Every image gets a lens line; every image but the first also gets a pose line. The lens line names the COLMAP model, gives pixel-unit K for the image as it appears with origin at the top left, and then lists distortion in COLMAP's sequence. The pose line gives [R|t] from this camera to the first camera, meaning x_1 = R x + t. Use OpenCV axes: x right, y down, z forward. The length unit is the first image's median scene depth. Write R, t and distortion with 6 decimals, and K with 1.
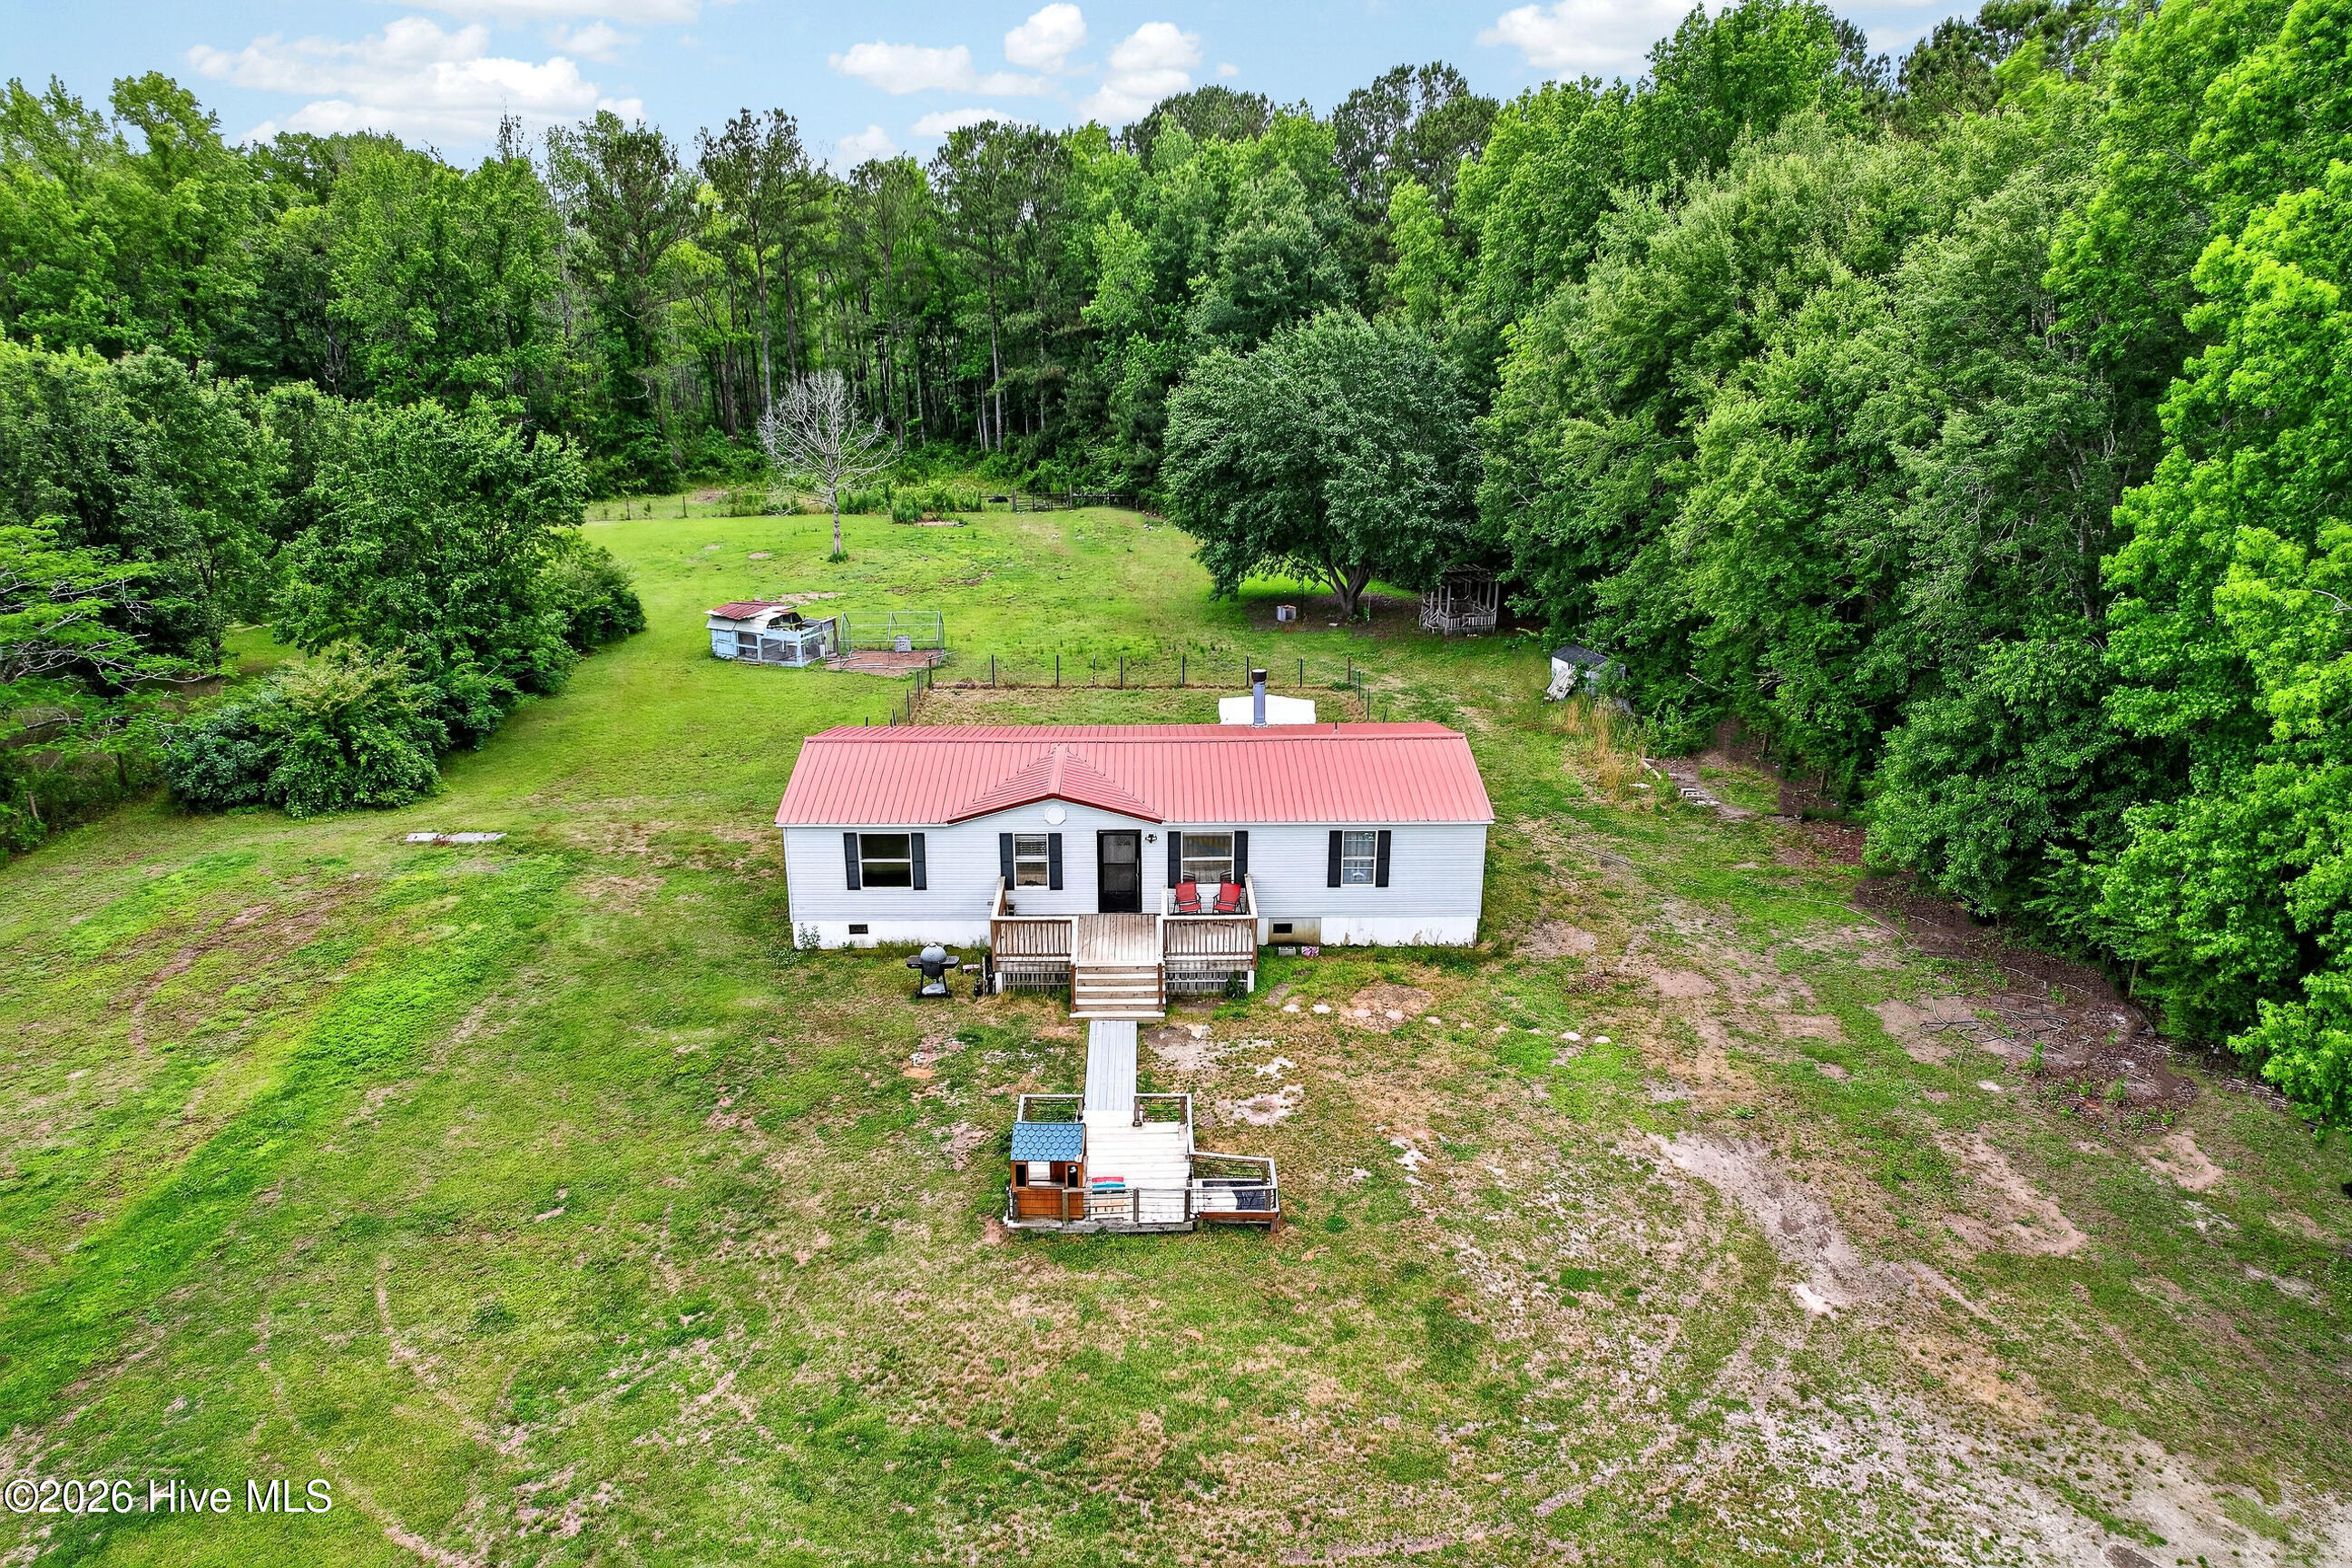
lens RADIAL K [[1505.0, 0, 1176.0], [0, 1505.0, 784.0], [0, 0, 1]] dist [-0.058842, 0.053887]
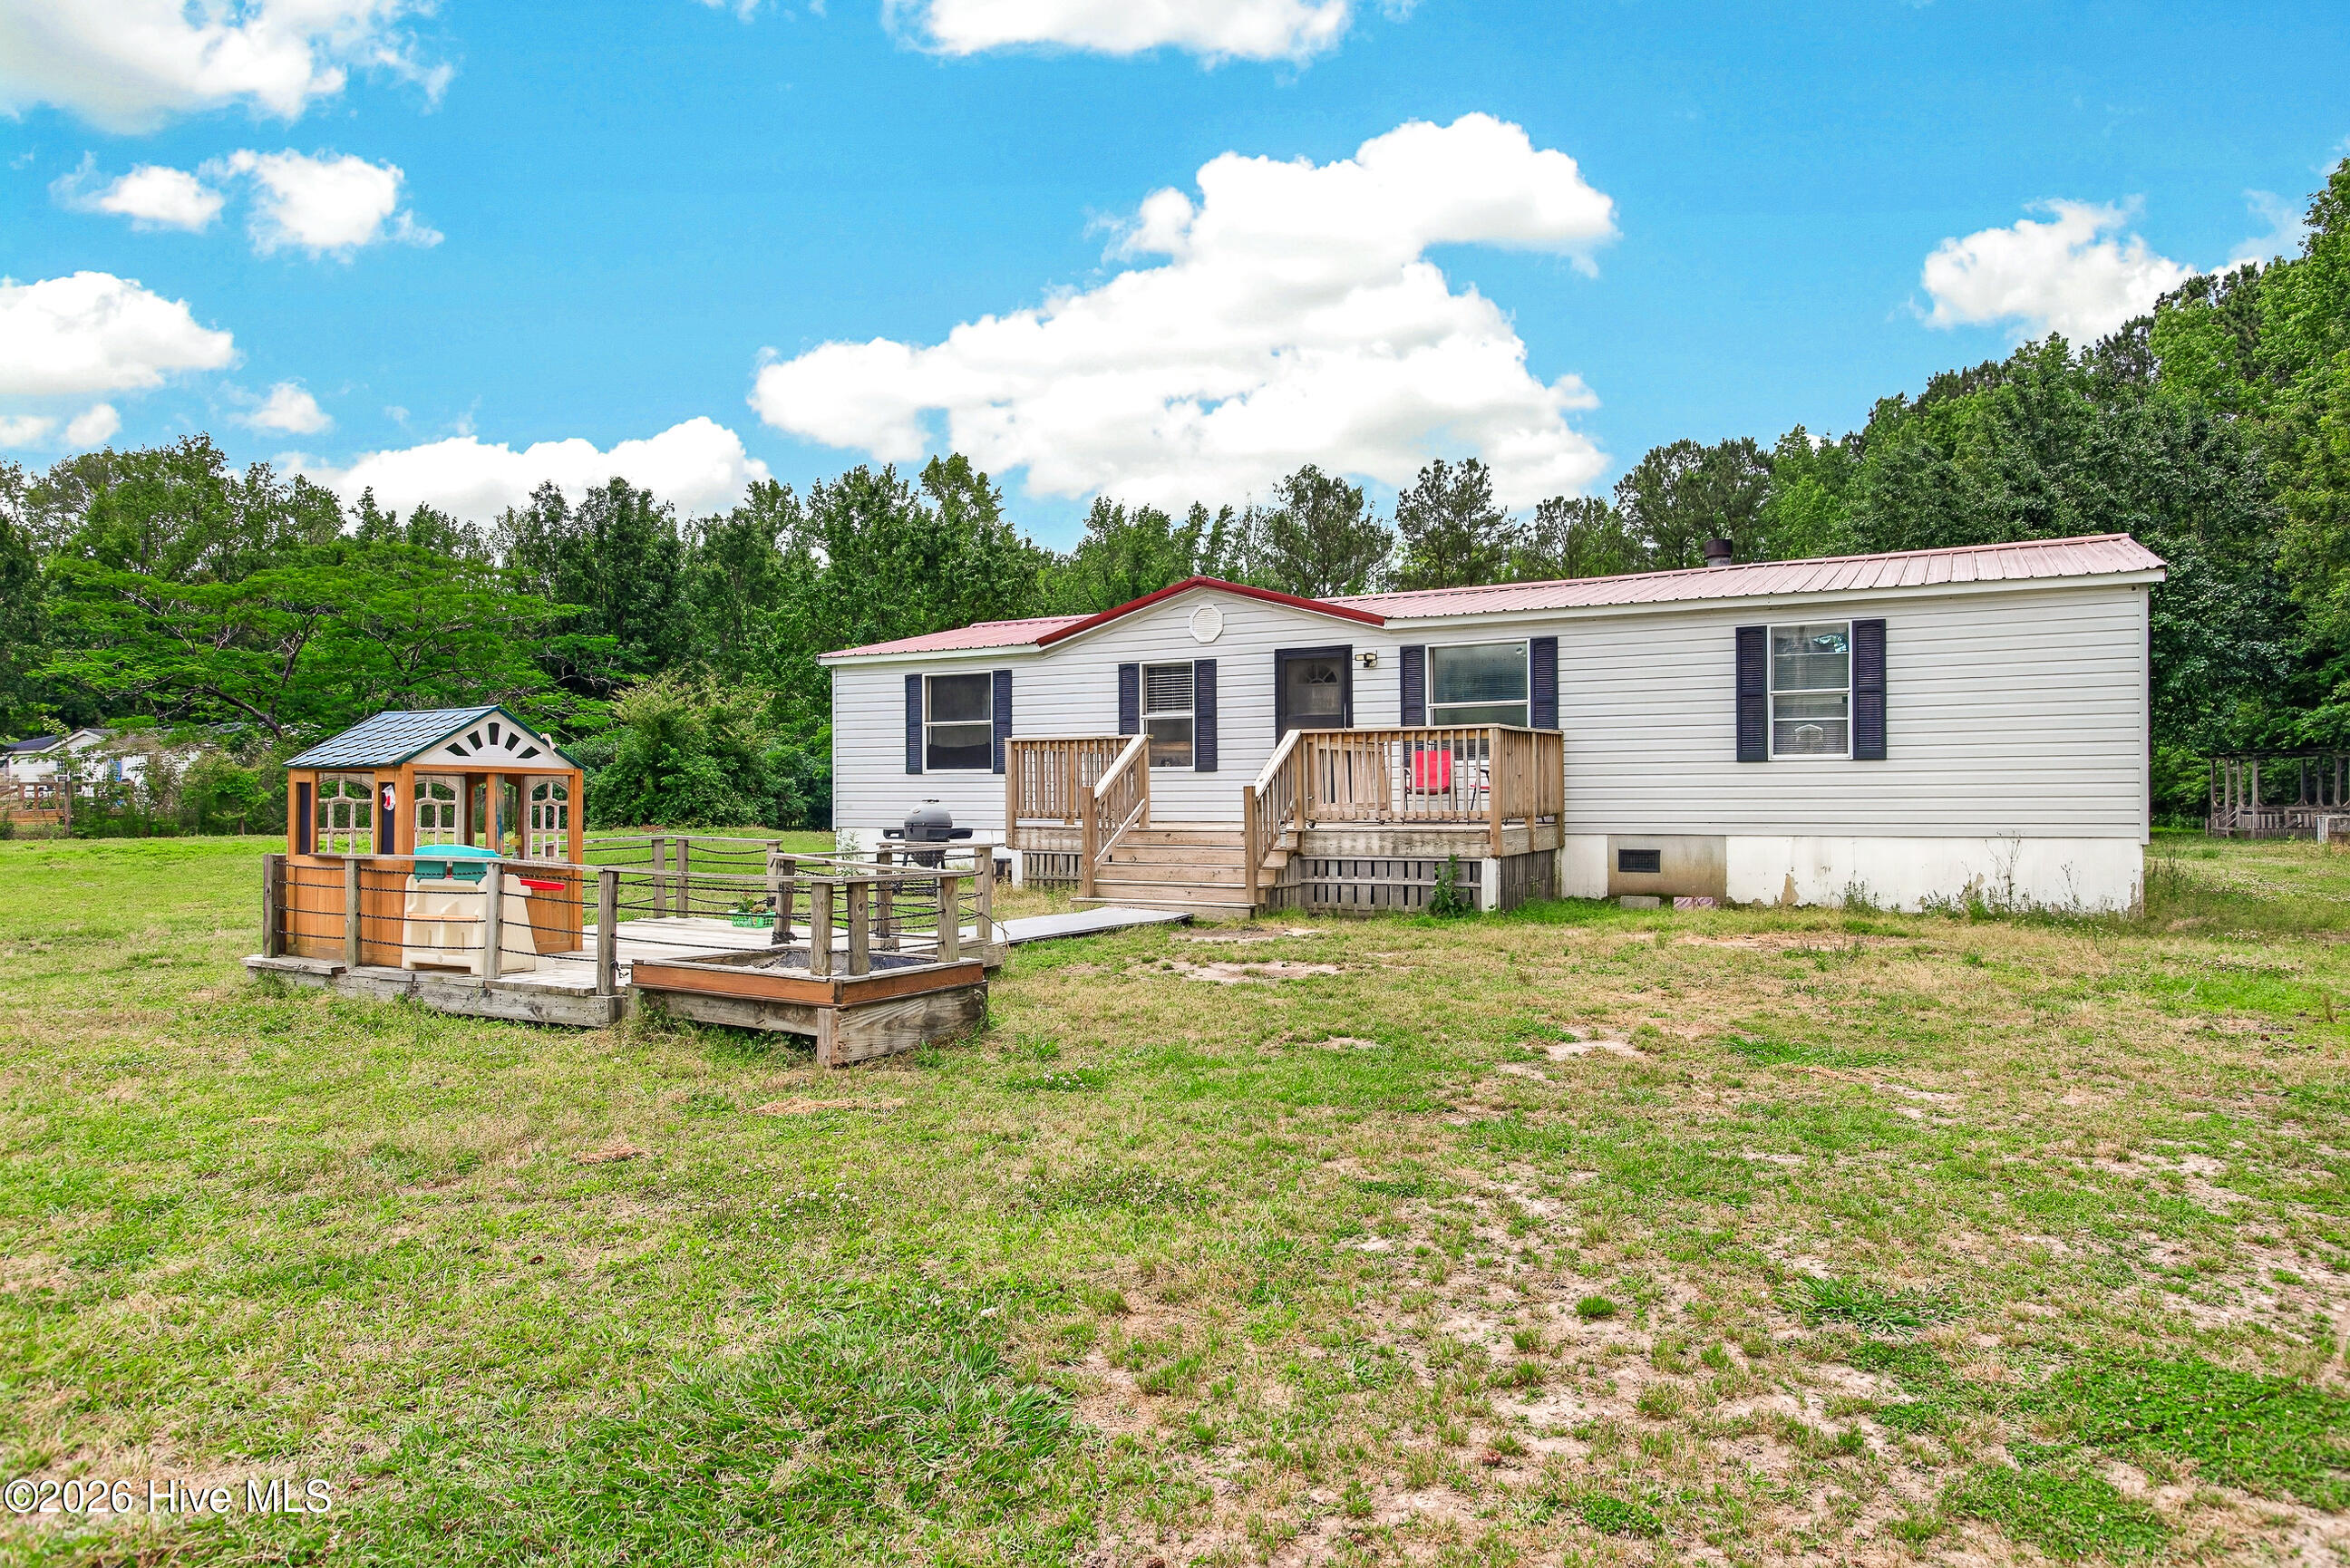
lens RADIAL K [[1434.7, 0, 1175.0], [0, 1434.7, 784.0], [0, 0, 1]] dist [-0.017912, 0.004593]
pose [[0.864352, -0.007181, -0.502837, 0.172112], [-0.153946, 0.948117, -0.278165, 0.221878], [0.478745, 0.317842, 0.818401, 0.576703]]
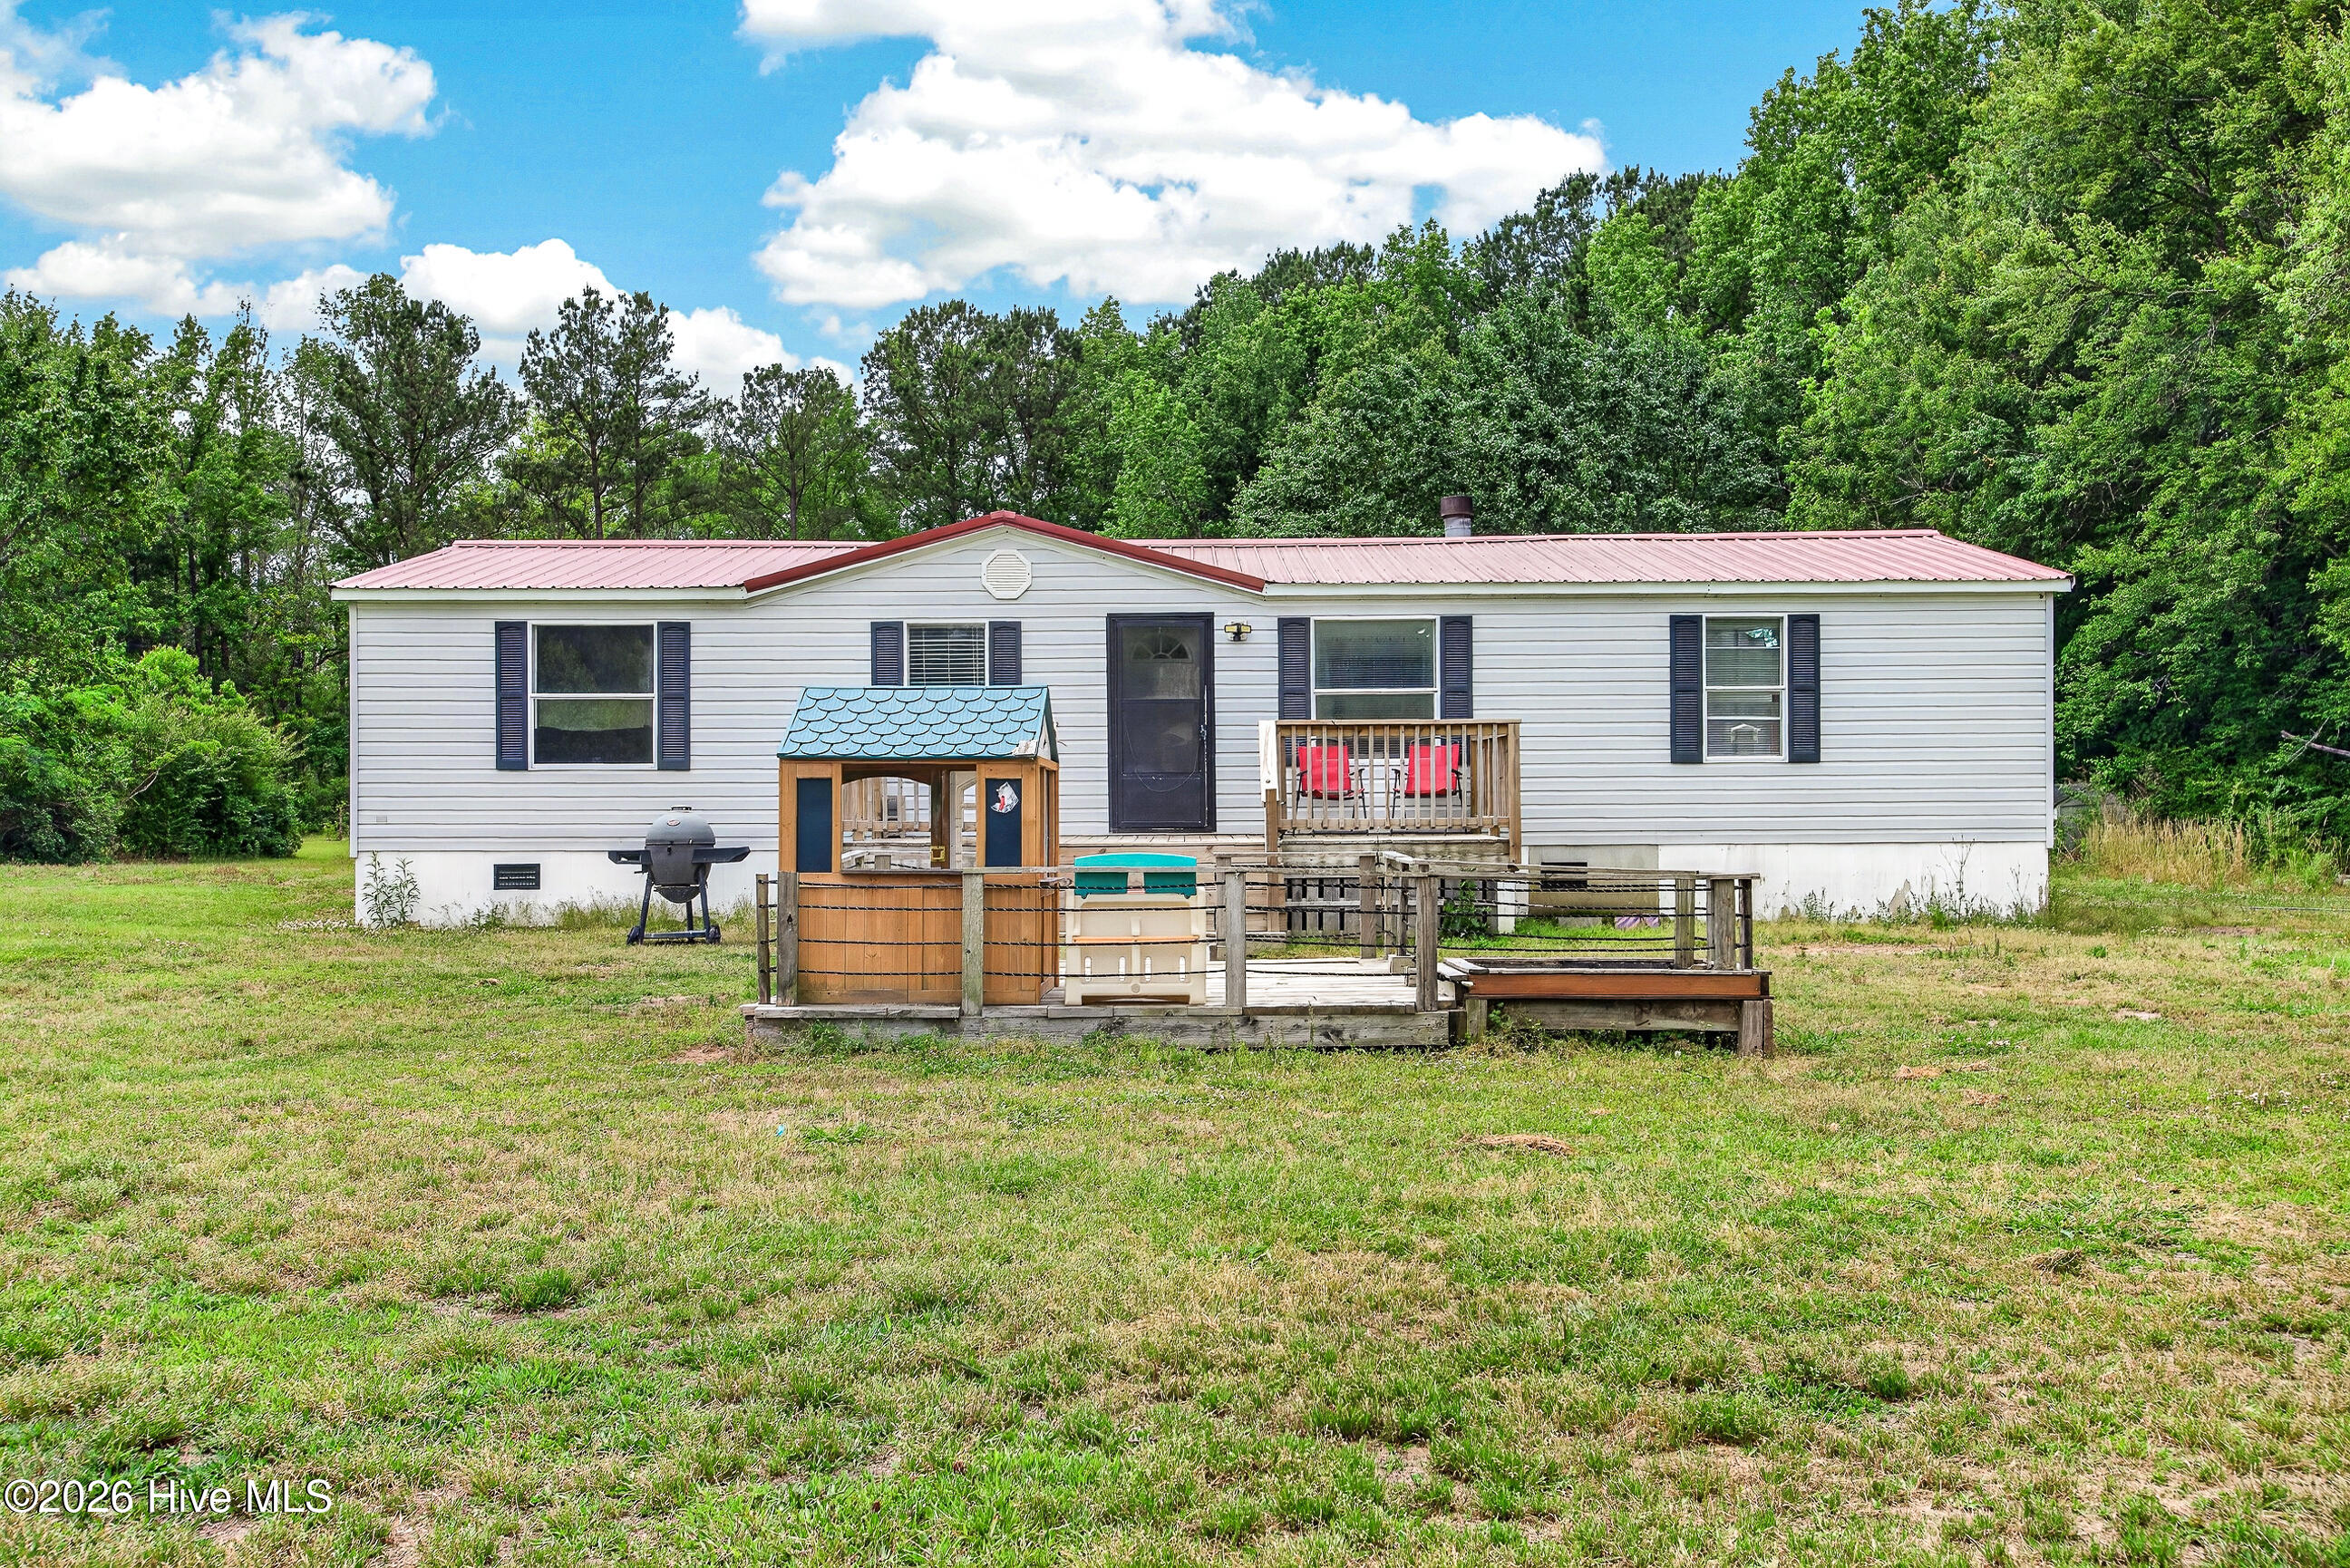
lens RADIAL K [[2225.3, 0, 1178.9], [0, 2225.3, 817.1], [0, 0, 1]] dist [-0.002064, 0.000590]
pose [[0.999773, -0.004882, -0.020726, -0.020179], [-0.001720, 0.951670, -0.307118, 0.270269], [0.021223, 0.307084, 0.951446, 0.432142]]
